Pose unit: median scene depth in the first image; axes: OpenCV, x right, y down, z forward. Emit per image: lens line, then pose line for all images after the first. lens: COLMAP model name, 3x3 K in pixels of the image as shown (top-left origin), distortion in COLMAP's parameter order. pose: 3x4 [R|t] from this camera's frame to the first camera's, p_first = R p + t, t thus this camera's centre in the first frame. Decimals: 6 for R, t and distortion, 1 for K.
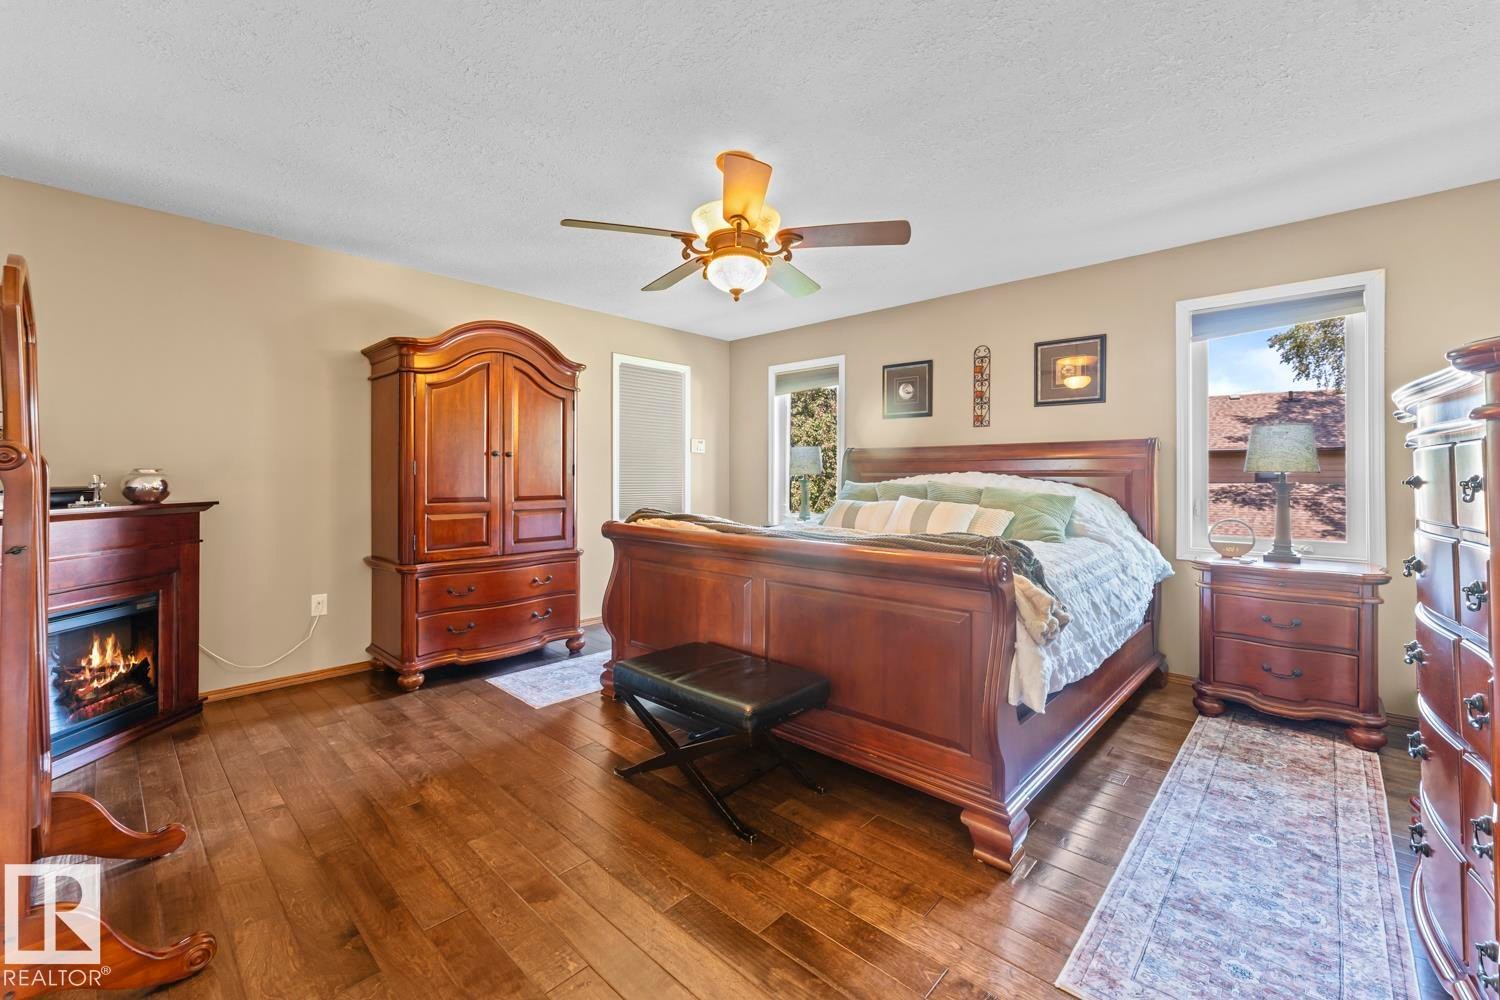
lens RADIAL K [[615.4, 0, 742.4], [0, 615.4, 485.6], [0, 0, 1]] dist [0.001974, -0.000691]
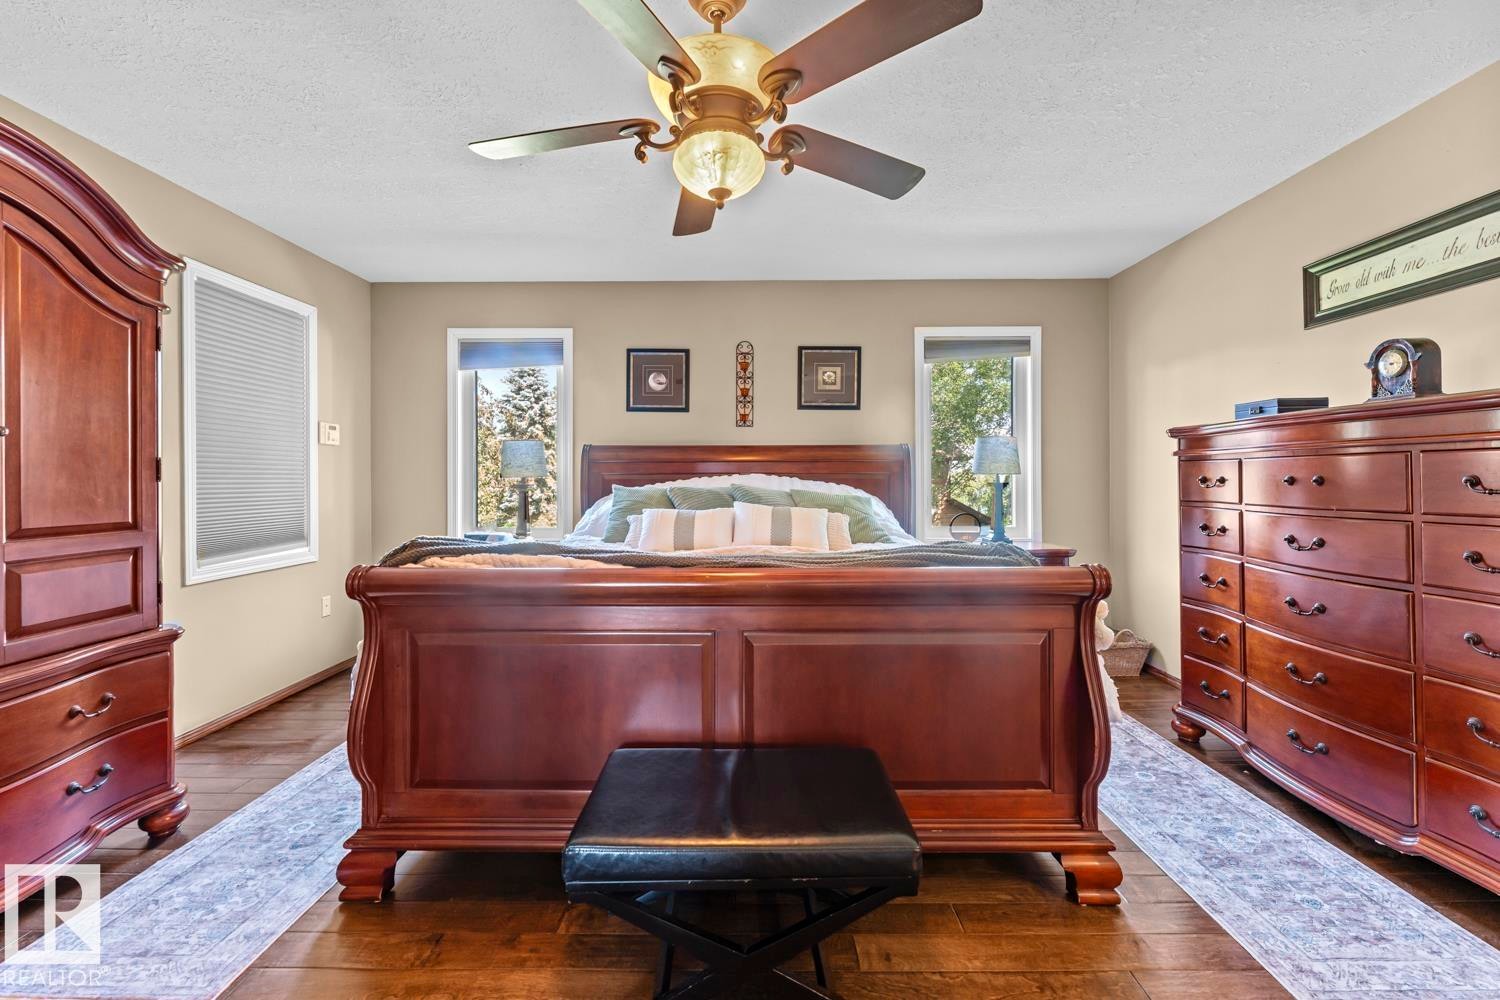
lens RADIAL K [[615.4, 0, 743.6], [0, 615.4, 488.0], [0, 0, 1]] dist [0.001974, -0.000691]
pose [[0.728830, -0.014465, 0.684542, -0.286841], [0.015312, 0.999871, 0.004825, -0.005889], [-0.684523, 0.006965, 0.728958, 0.333685]]
